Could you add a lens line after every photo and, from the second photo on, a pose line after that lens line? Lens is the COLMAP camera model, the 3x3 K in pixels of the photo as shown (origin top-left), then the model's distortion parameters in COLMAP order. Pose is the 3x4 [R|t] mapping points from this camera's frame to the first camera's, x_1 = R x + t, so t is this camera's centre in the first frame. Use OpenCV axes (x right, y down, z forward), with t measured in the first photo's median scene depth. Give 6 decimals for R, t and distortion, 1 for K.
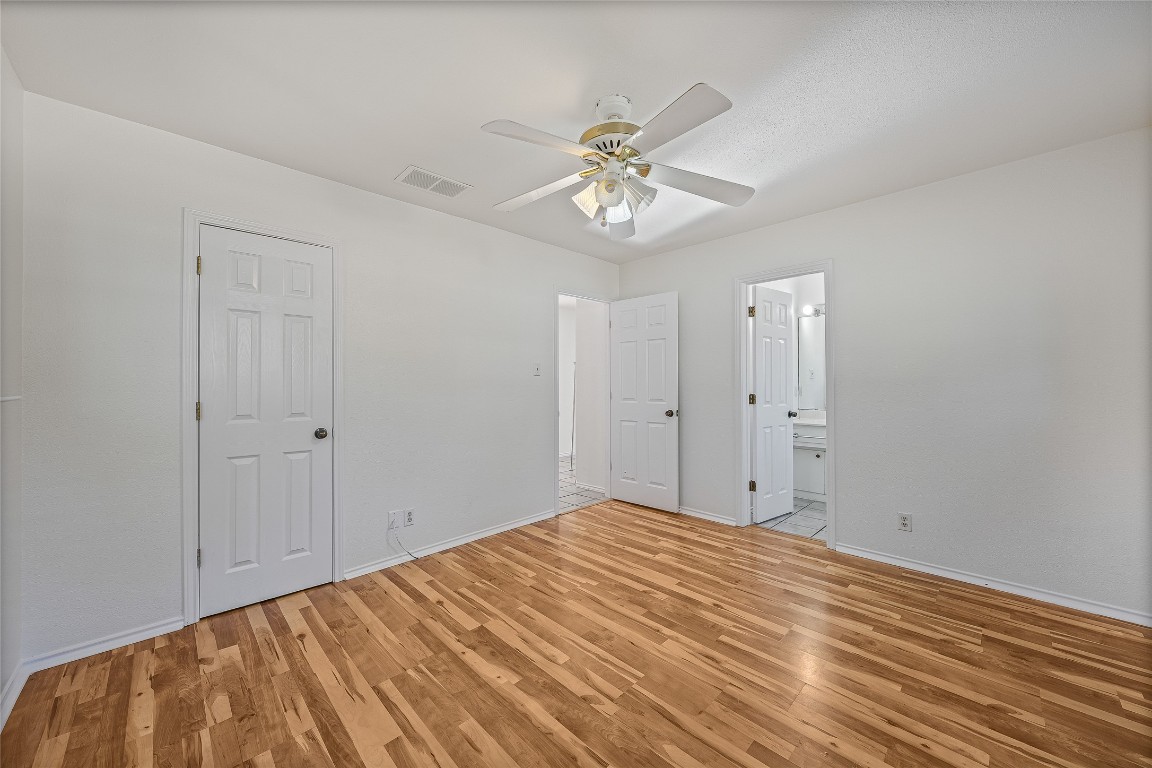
lens RADIAL K [[424.8, 0, 575.5], [0, 424.8, 384.0], [0, 0, 1]] dist [-0.001371, -0.000015]
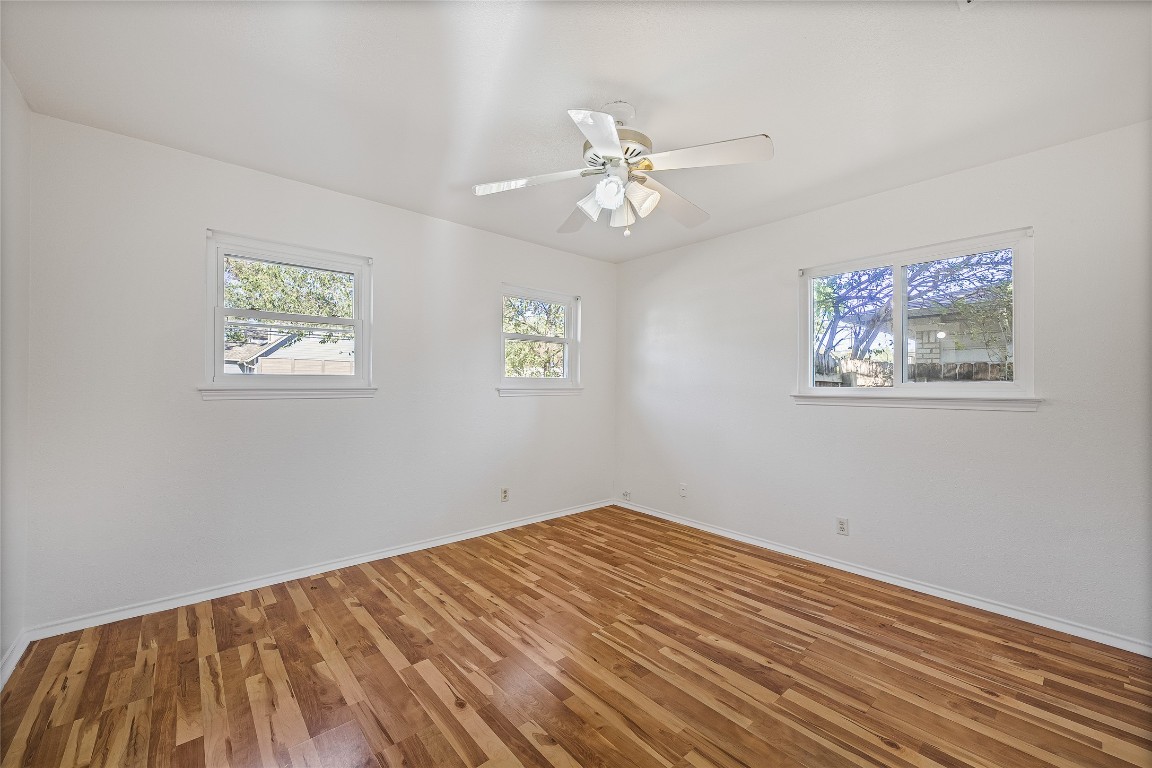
lens RADIAL K [[453.3, 0, 577.6], [0, 453.3, 384.9], [0, 0, 1]] dist [0.002013, 0.000018]
pose [[-0.998580, -0.006160, 0.052914, 0.126348], [-0.006118, 0.999981, 0.000960, -0.005561], [-0.052919, 0.000635, -0.998599, 2.064059]]
